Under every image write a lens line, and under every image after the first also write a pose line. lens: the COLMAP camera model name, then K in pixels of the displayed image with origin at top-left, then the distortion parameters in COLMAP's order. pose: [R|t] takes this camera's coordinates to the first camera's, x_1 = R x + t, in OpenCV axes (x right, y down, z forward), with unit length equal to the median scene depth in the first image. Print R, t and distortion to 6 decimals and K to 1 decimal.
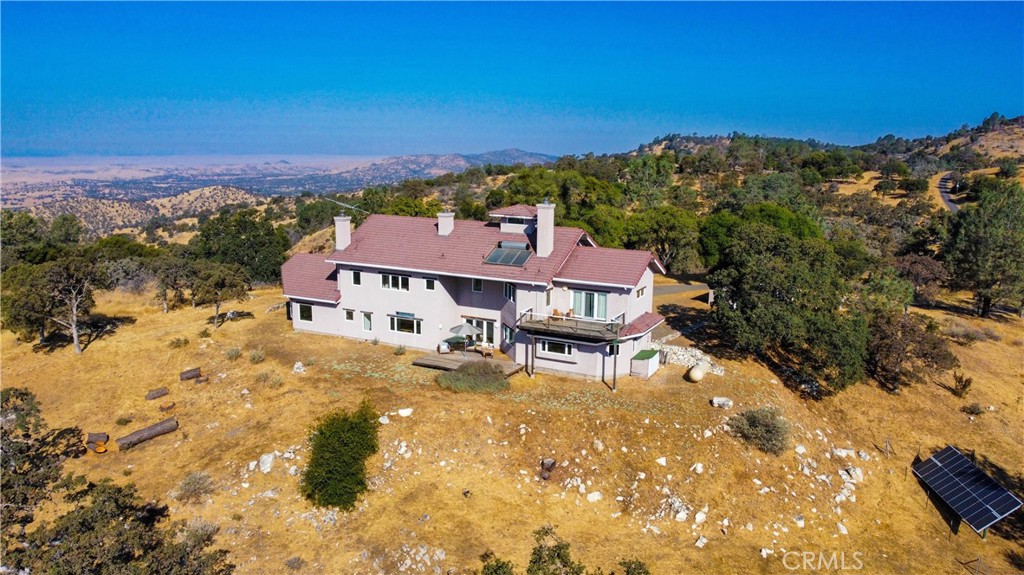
lens RADIAL K [[788.5, 0, 512.0], [0, 788.5, 287.5], [0, 0, 1]] dist [0.000231, -0.002045]
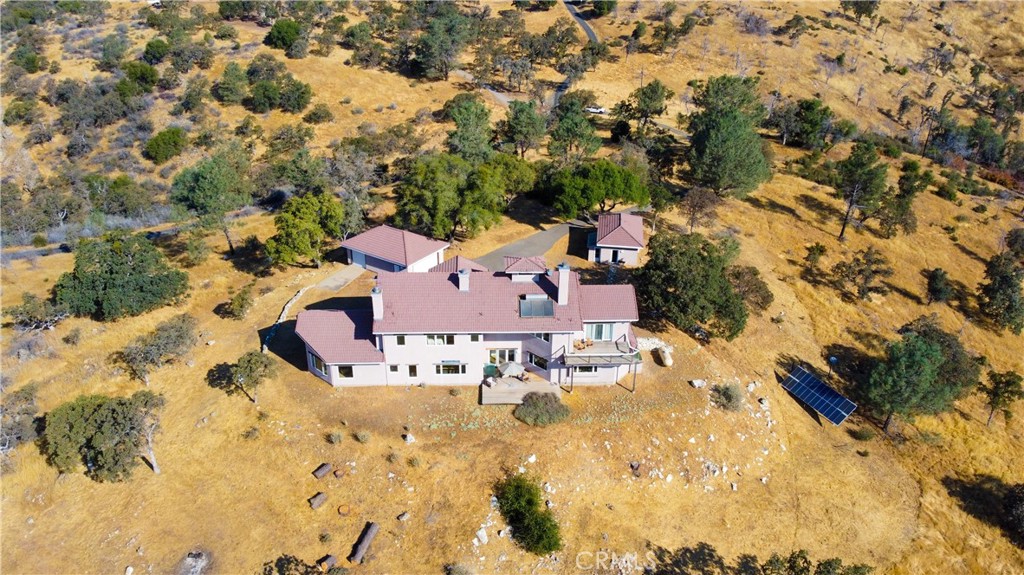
lens RADIAL K [[788.5, 0, 512.0], [0, 788.5, 287.5], [0, 0, 1]] dist [0.000231, -0.002045]
pose [[0.867776, -0.230621, 0.440203, -0.691152], [0.092931, 0.945481, 0.312138, -0.551146], [-0.488189, -0.229957, 0.841897, -0.082397]]
